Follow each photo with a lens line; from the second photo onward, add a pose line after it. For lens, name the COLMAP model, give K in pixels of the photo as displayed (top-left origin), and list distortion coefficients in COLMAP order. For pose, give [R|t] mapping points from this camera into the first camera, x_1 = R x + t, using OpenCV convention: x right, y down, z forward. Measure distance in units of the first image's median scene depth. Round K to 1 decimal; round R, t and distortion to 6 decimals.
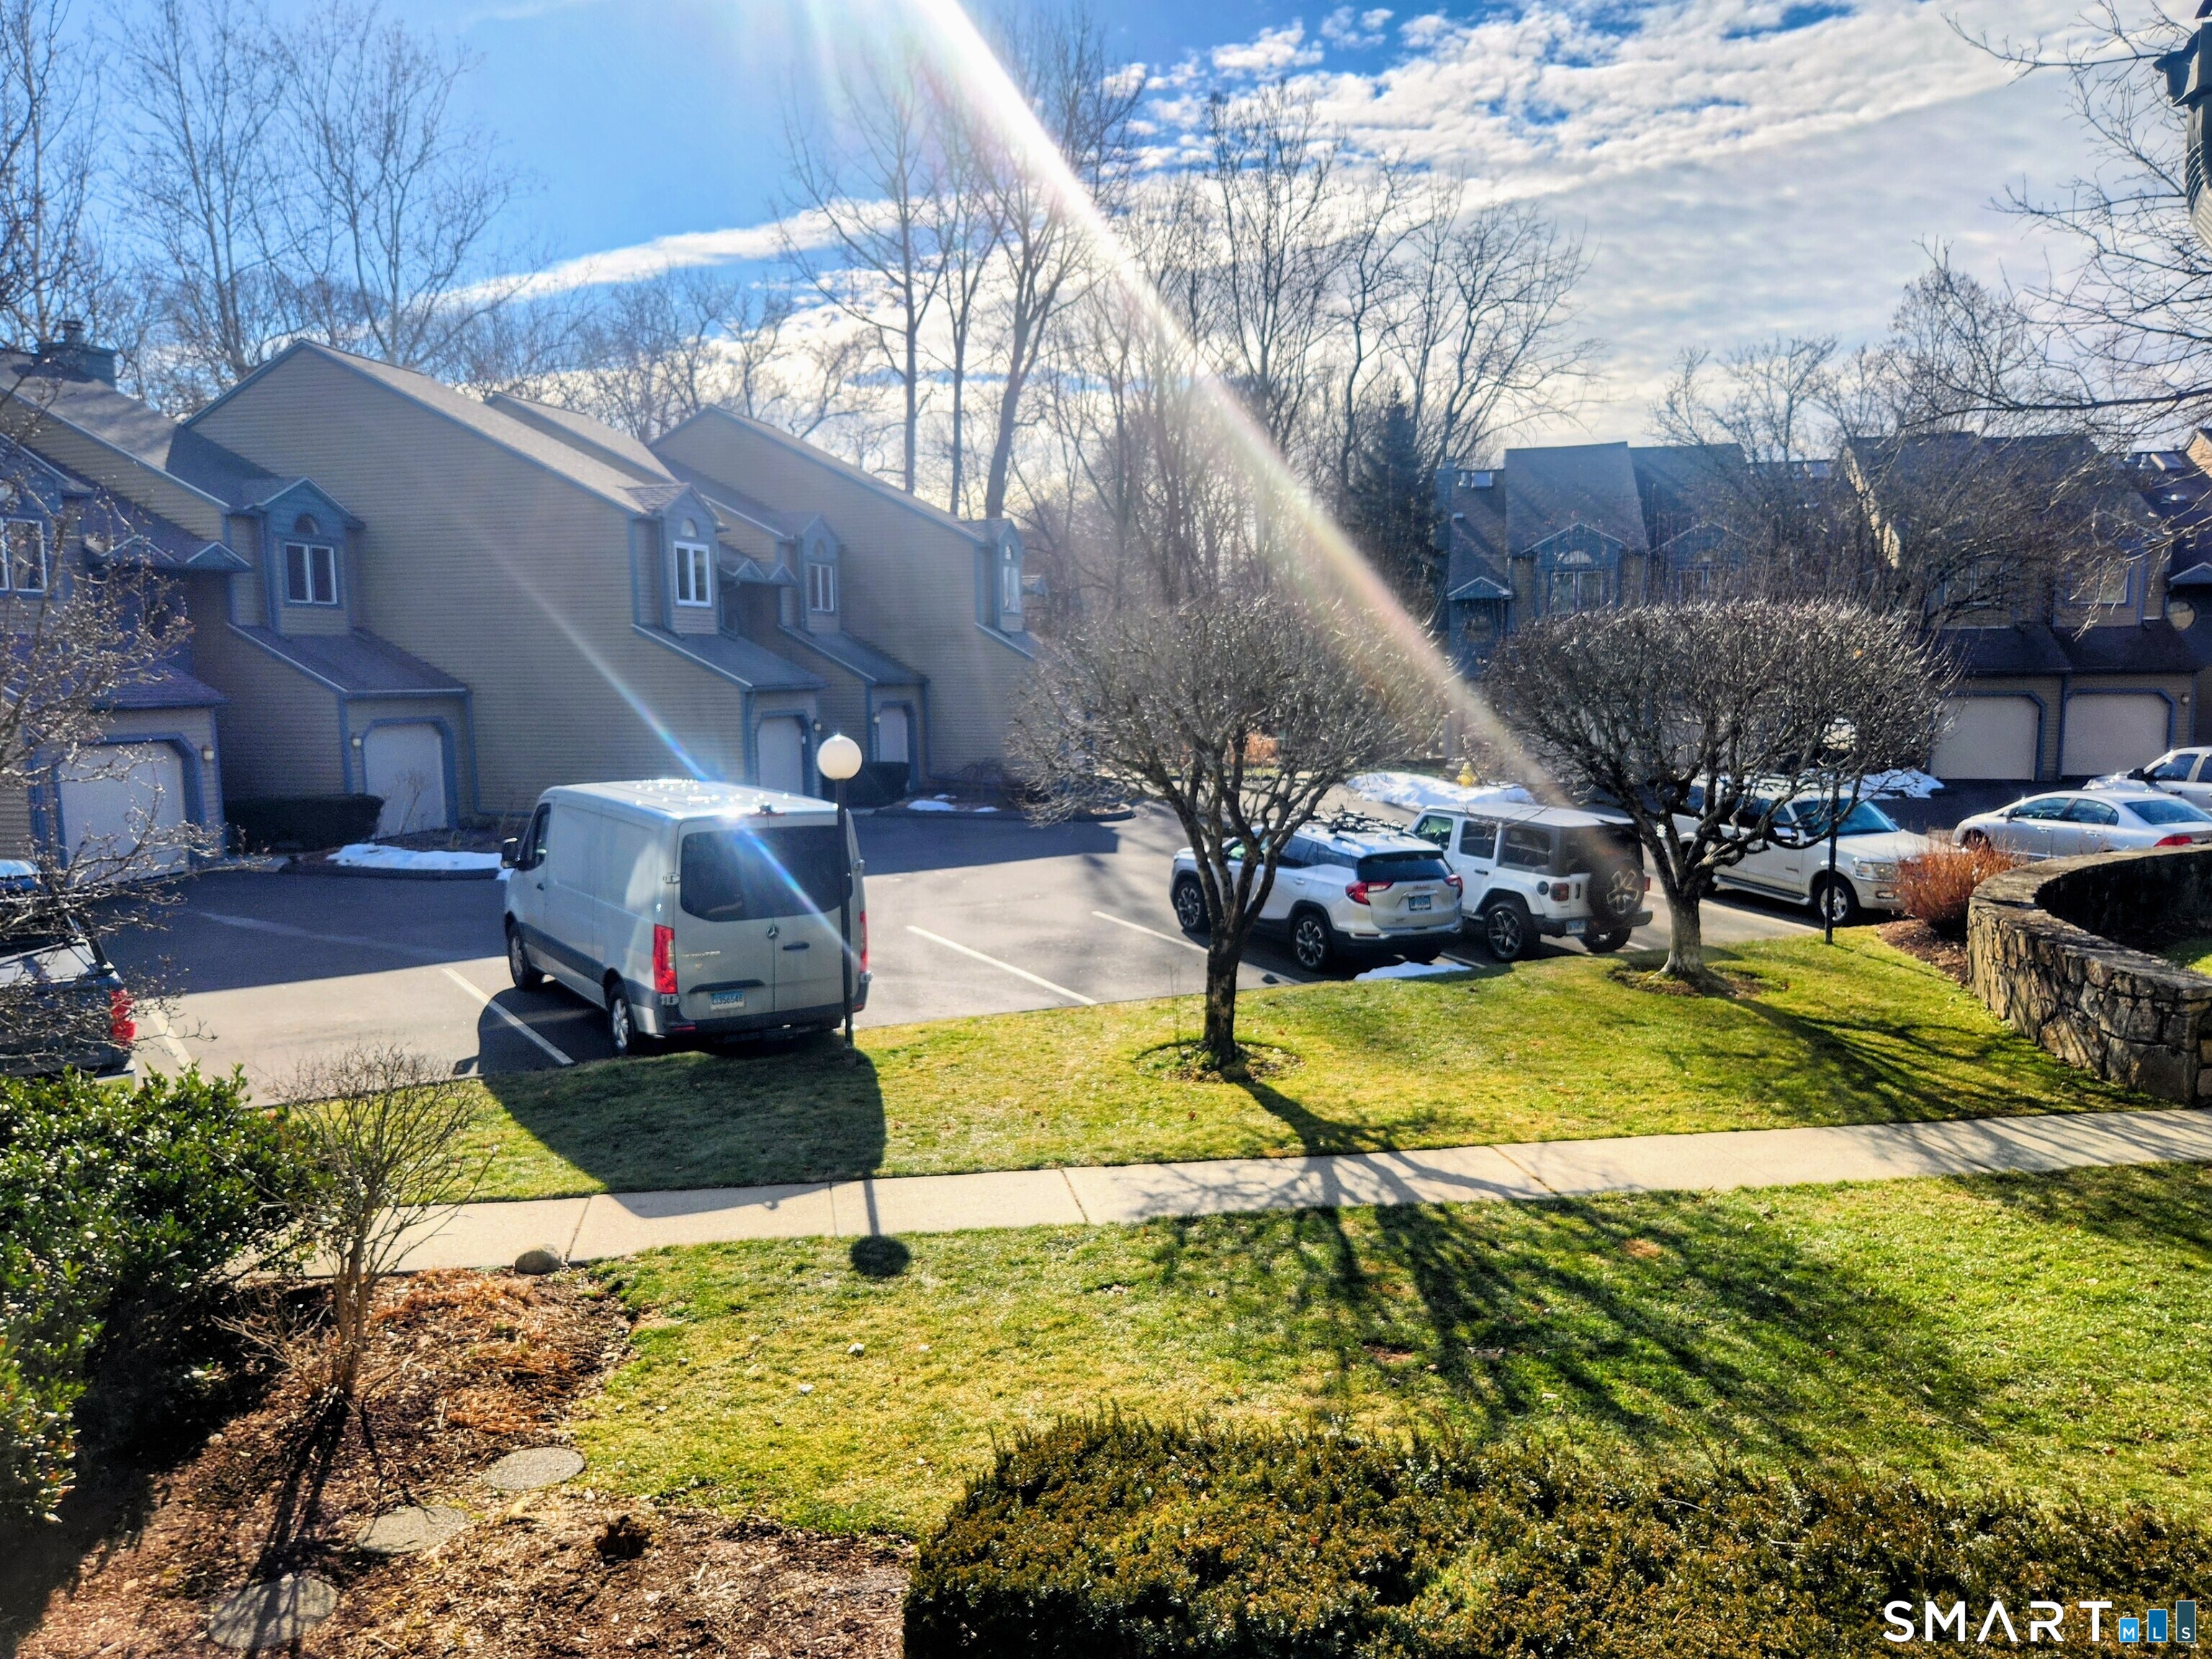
lens RADIAL K [[1628.5, 0, 1106.0], [0, 1628.5, 829.5], [0, 0, 1]] dist [0.055338, -0.000615]
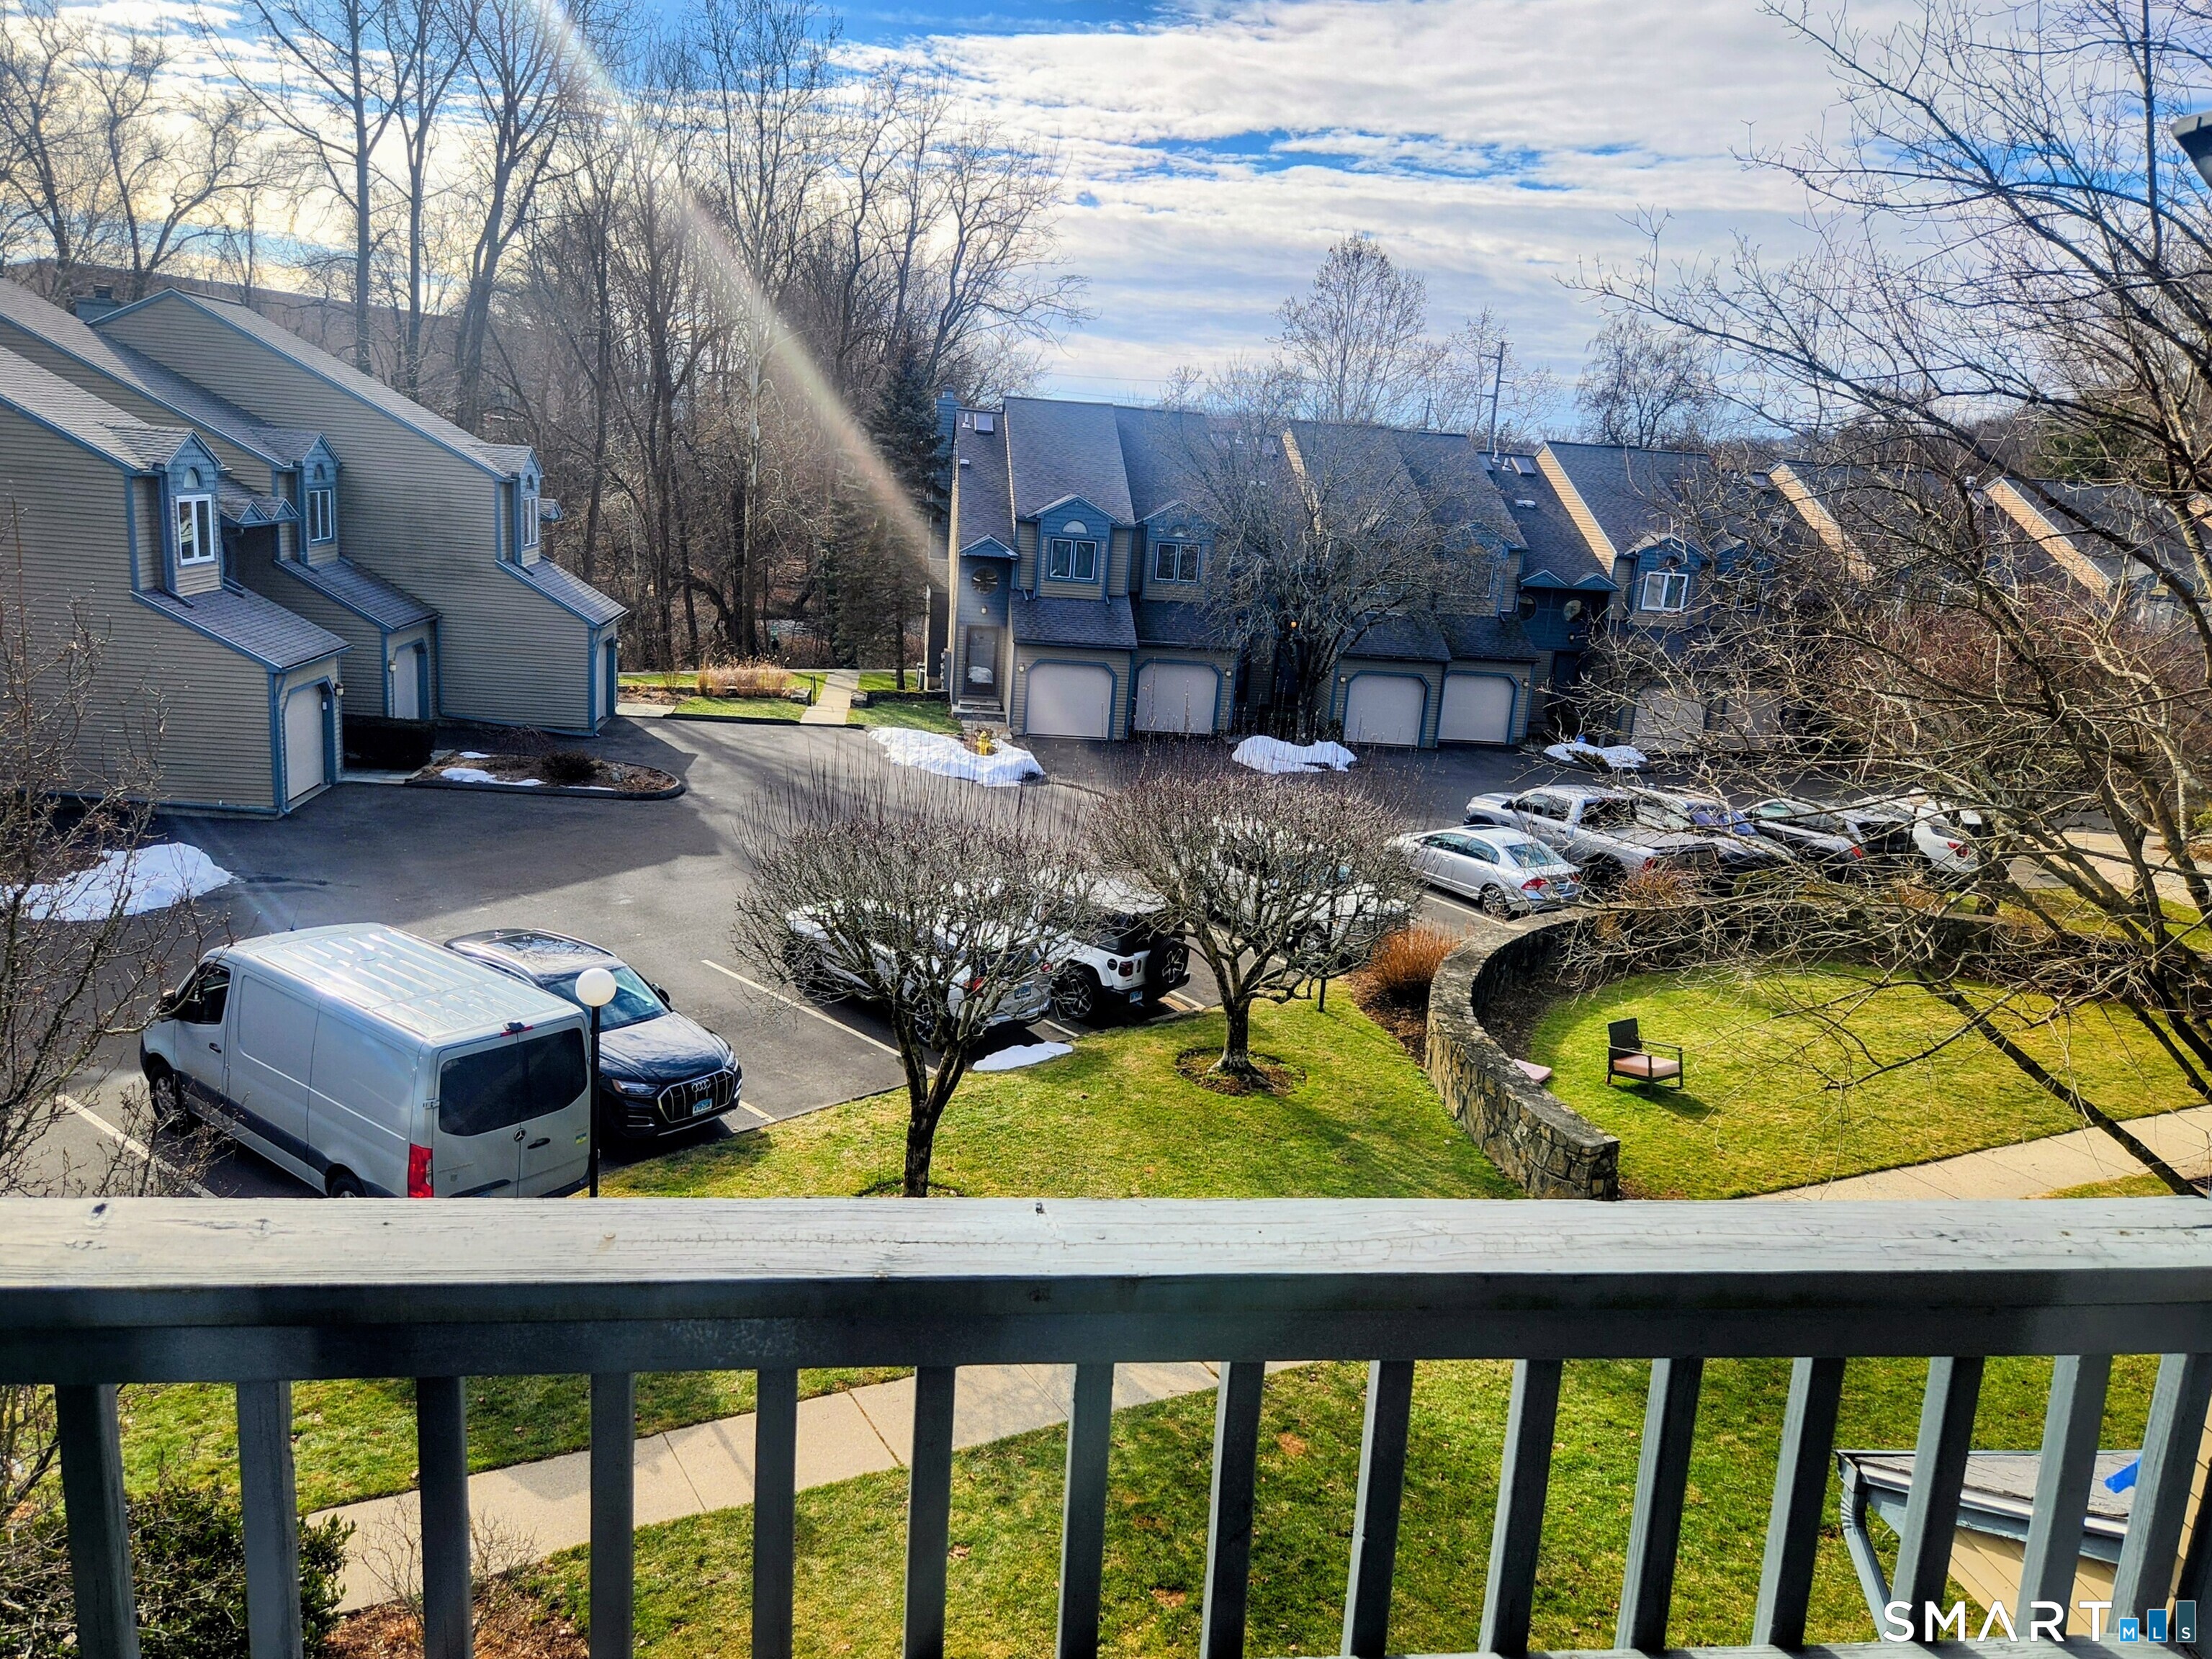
lens RADIAL K [[1590.5, 0, 1101.2], [0, 1590.5, 842.3], [0, 0, 1]] dist [0.080337, -0.070555]
pose [[0.941056, 0.005858, 0.338200, -0.084302], [-0.047016, 0.992410, 0.113634, -0.114231], [-0.334967, -0.122837, 0.934188, -0.050530]]
